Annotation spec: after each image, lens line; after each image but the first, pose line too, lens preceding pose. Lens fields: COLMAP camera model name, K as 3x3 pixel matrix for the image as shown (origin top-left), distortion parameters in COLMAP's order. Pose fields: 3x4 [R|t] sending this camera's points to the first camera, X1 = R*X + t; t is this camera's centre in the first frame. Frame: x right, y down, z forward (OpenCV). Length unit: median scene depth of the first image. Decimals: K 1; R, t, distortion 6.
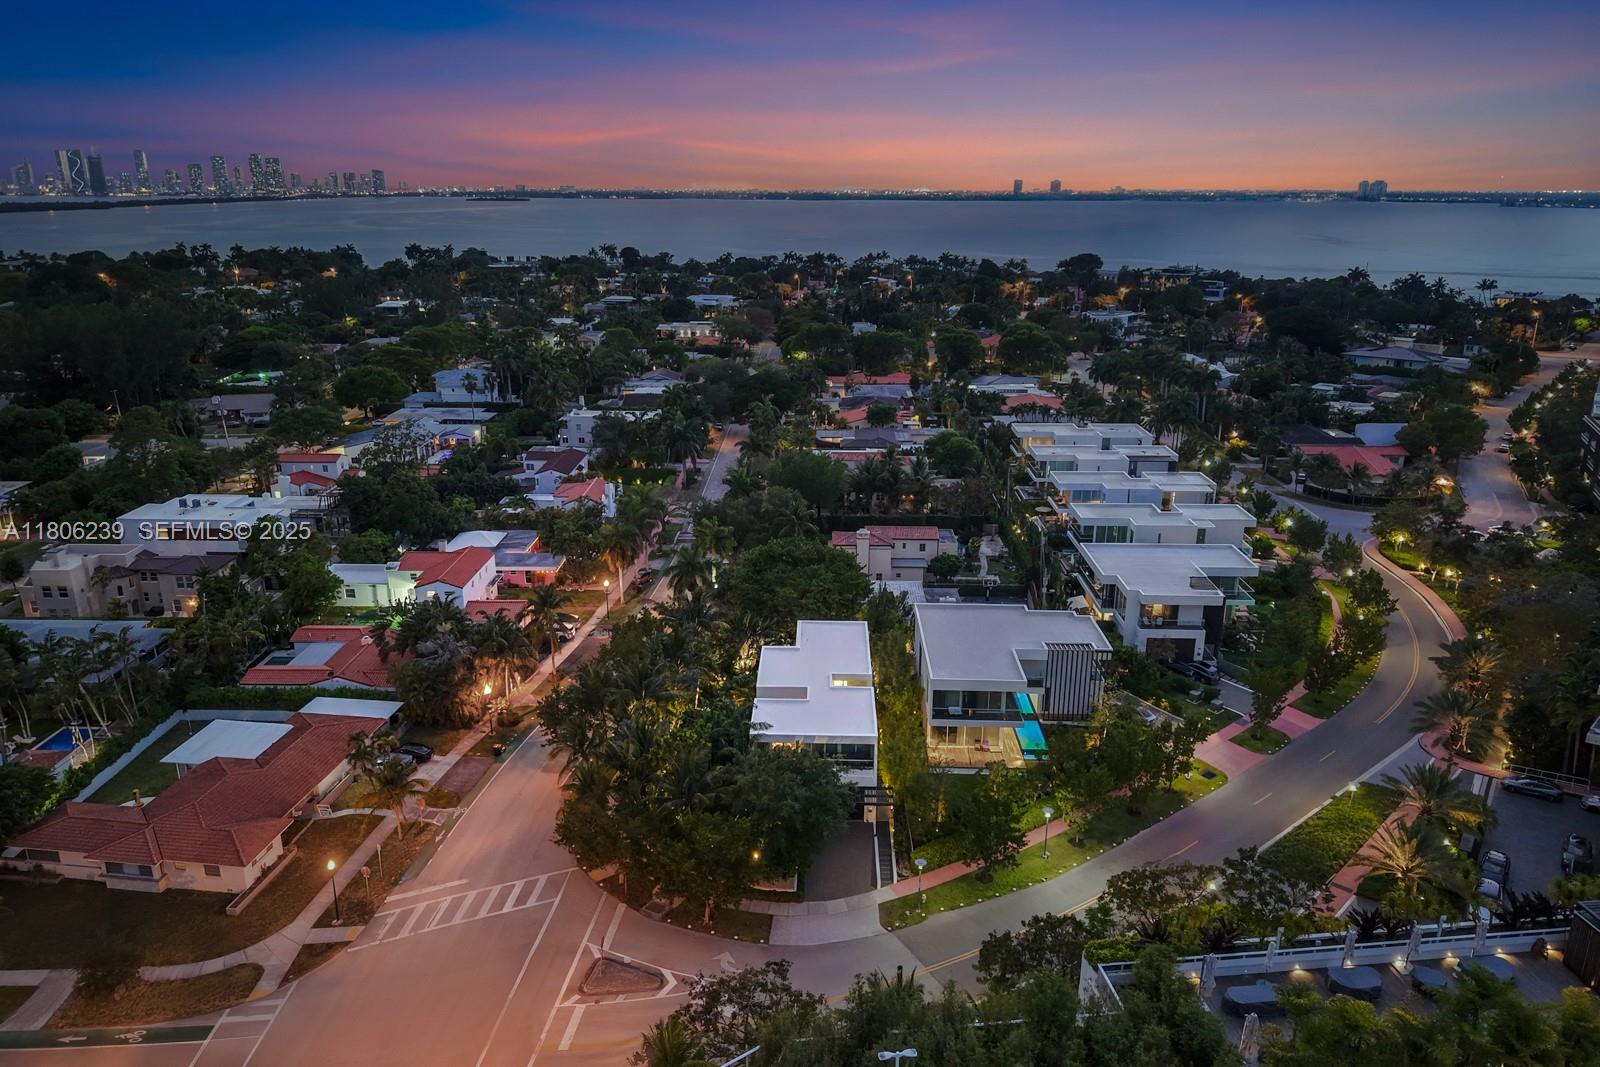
lens RADIAL K [[1063.5, 0, 800.0], [0, 1063.5, 533.5], [0, 0, 1]] dist [0.009574, -0.001108]
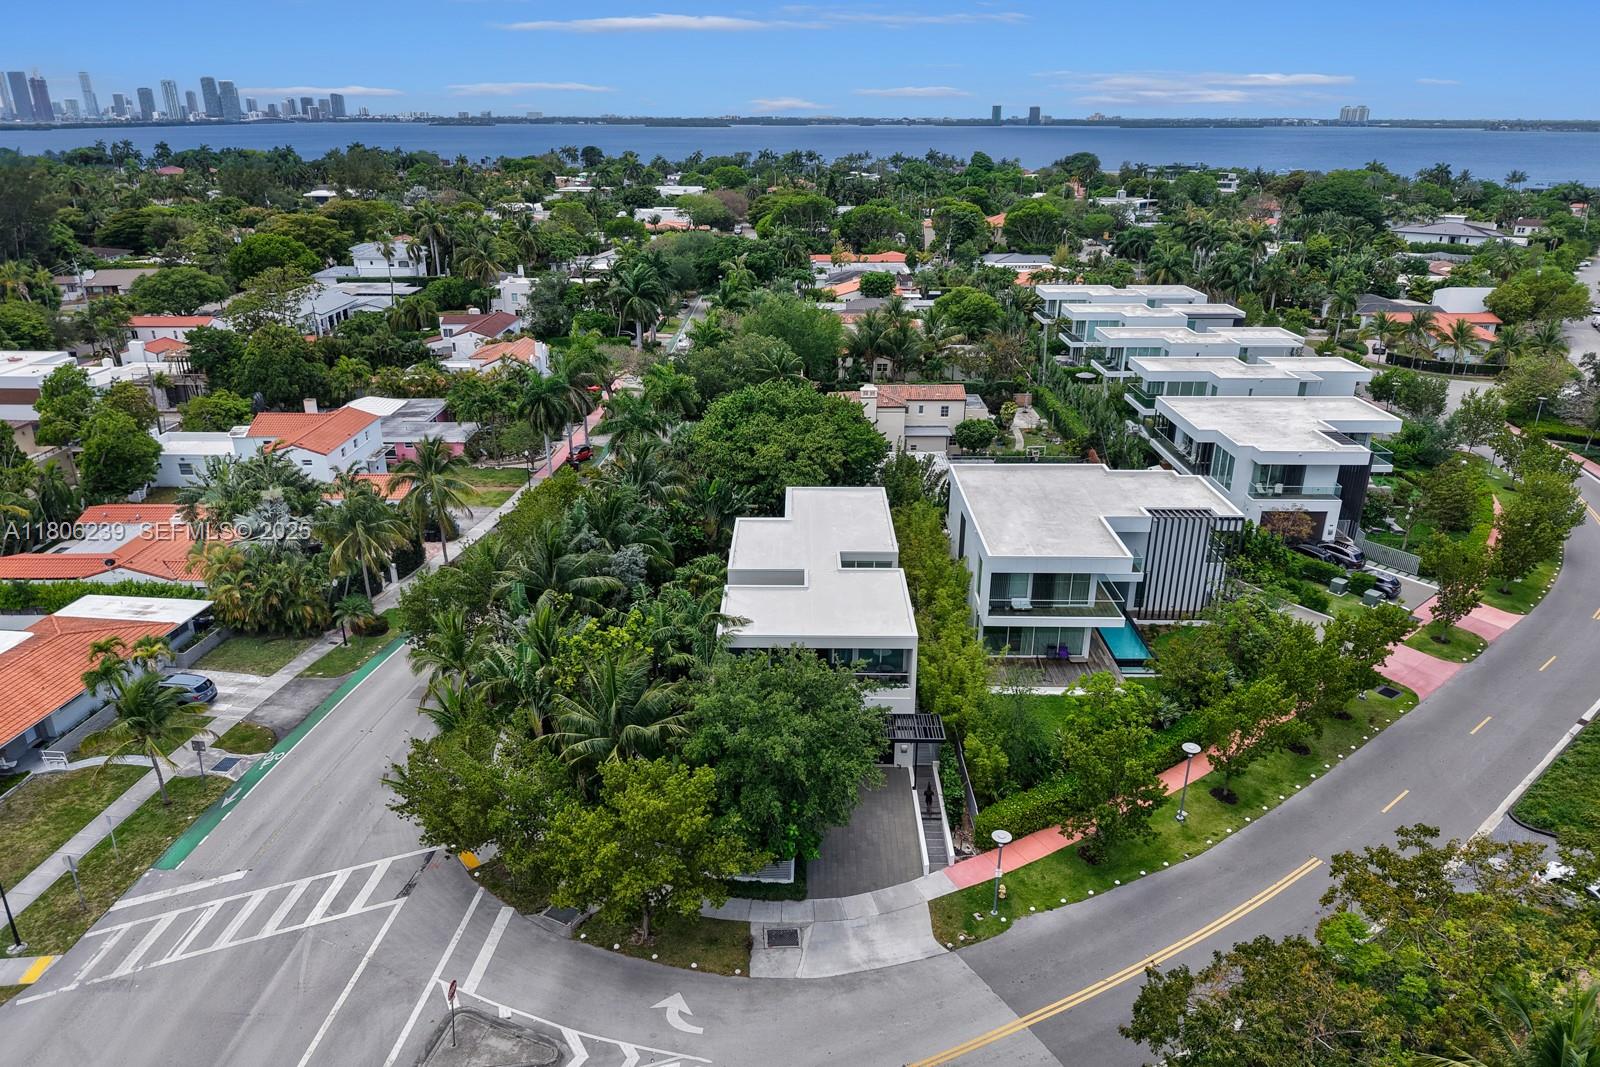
lens RADIAL K [[1075.5, 0, 806.0], [0, 1075.5, 533.5], [0, 0, 1]] dist [-0.007743, 0.004853]
pose [[0.999621, -0.006933, 0.026644, -0.008208], [0.005290, 0.998109, 0.061248, 0.069344], [-0.027018, -0.061084, 0.997767, 0.281029]]
